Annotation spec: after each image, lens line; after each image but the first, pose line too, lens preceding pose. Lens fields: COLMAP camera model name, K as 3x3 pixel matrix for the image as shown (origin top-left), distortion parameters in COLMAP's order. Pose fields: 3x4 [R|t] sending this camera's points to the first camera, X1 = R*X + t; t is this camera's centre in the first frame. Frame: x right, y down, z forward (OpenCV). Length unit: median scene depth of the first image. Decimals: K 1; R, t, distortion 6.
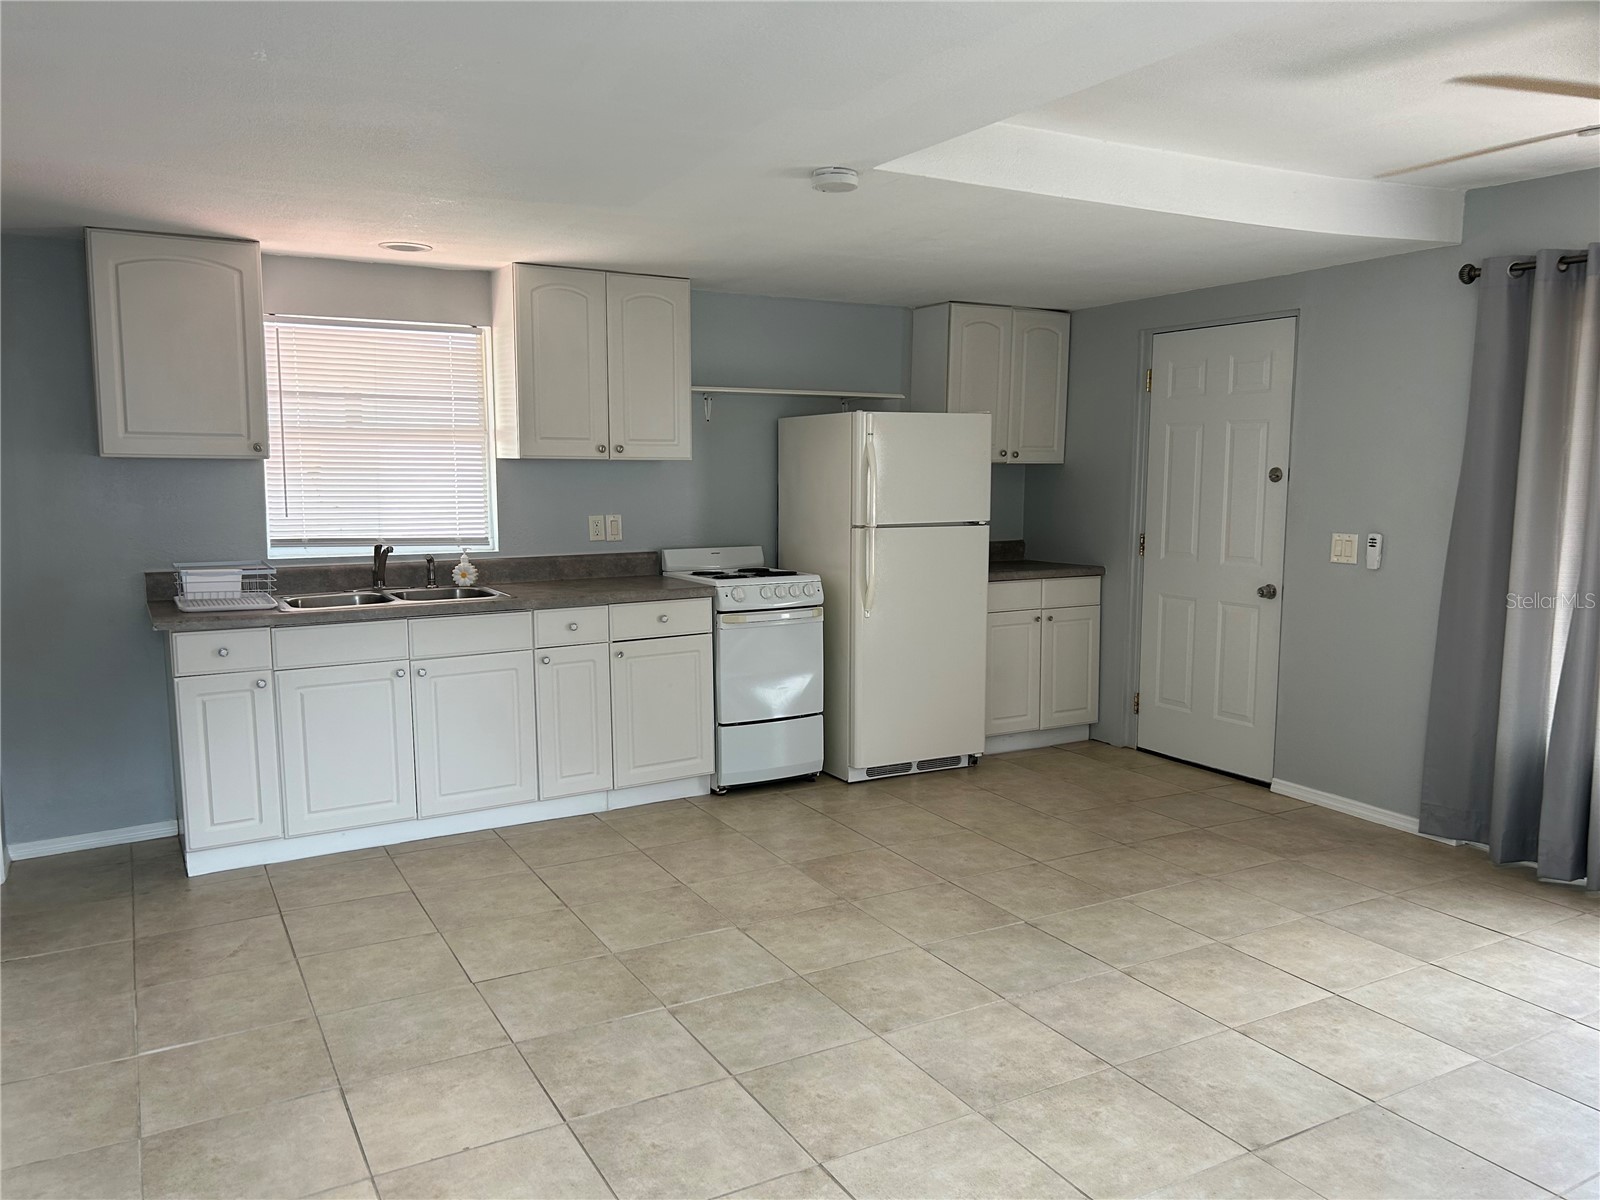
lens RADIAL K [[1211.1, 0, 806.4], [0, 1211.1, 608.5], [0, 0, 1]] dist [0.062230, -0.059871]
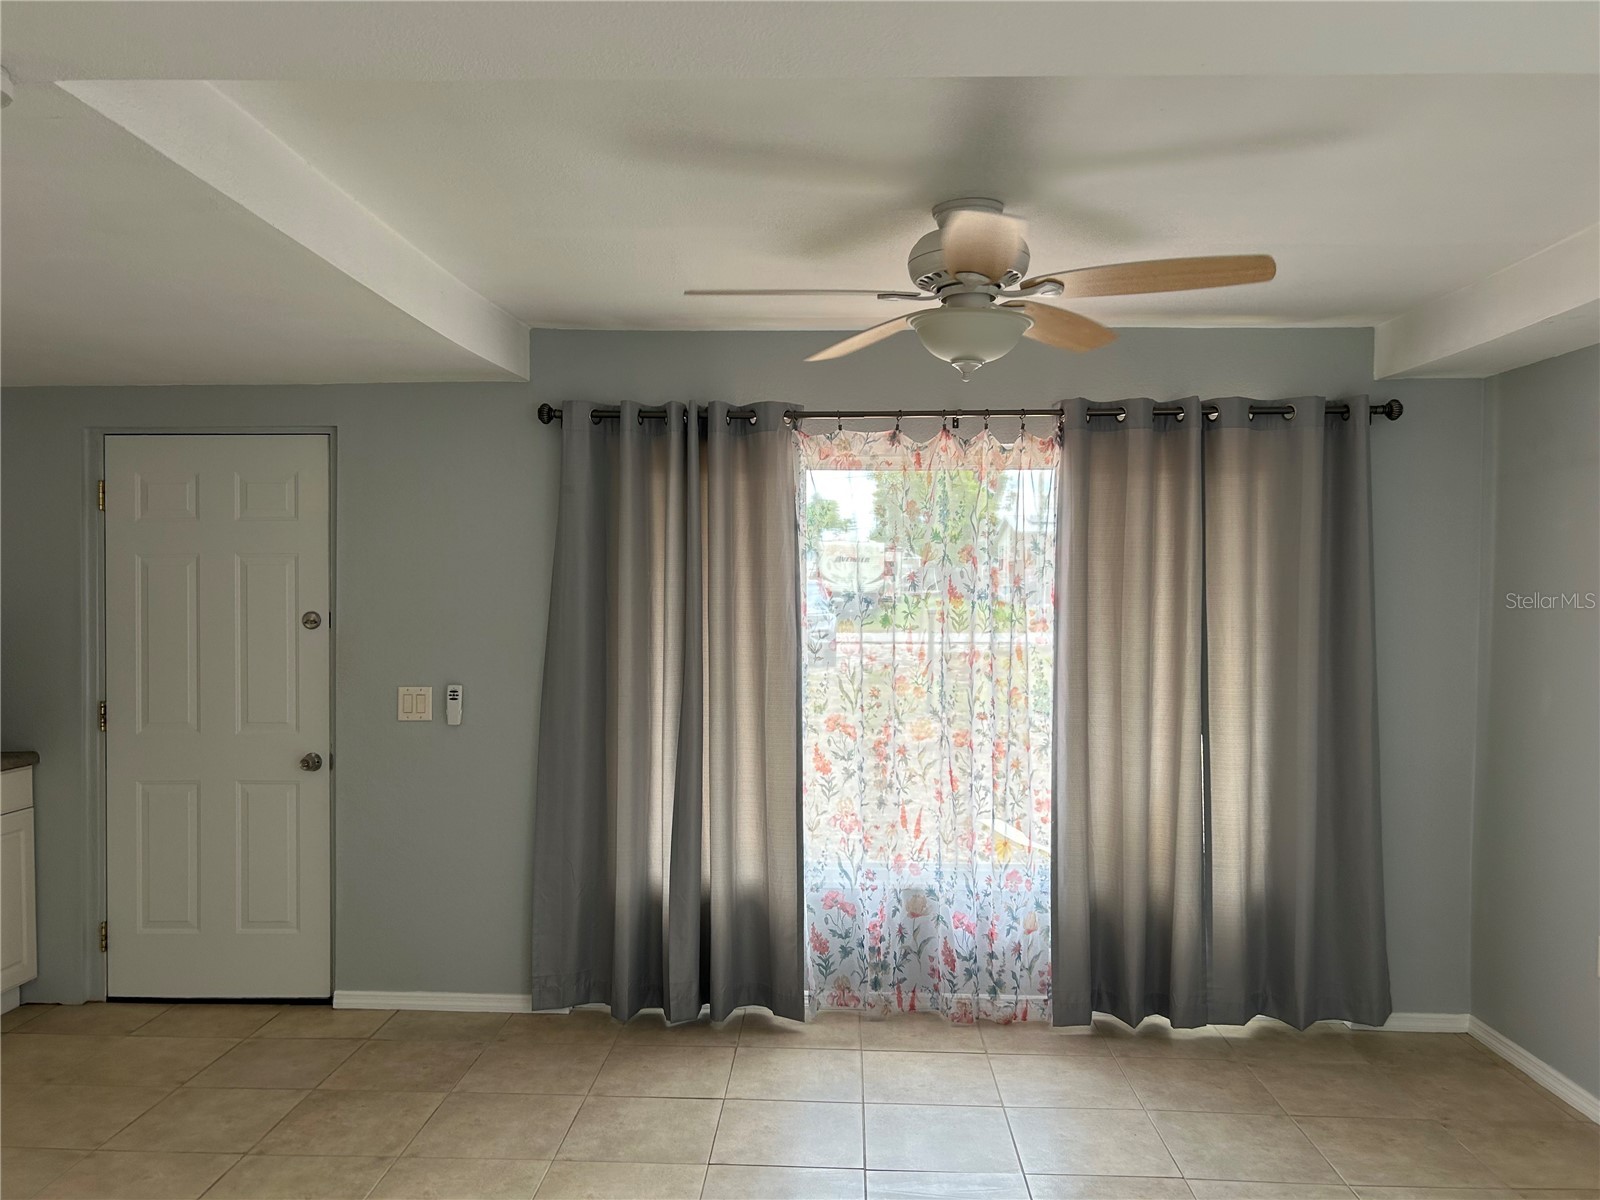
lens RADIAL K [[1211.1, 0, 792.5], [0, 1211.1, 614.1], [0, 0, 1]] dist [0.062230, -0.059871]
pose [[0.533758, -0.015579, 0.845493, -0.167172], [0.100386, 0.993928, -0.045060, -0.051600], [-0.839657, 0.108927, 0.532081, 0.337652]]
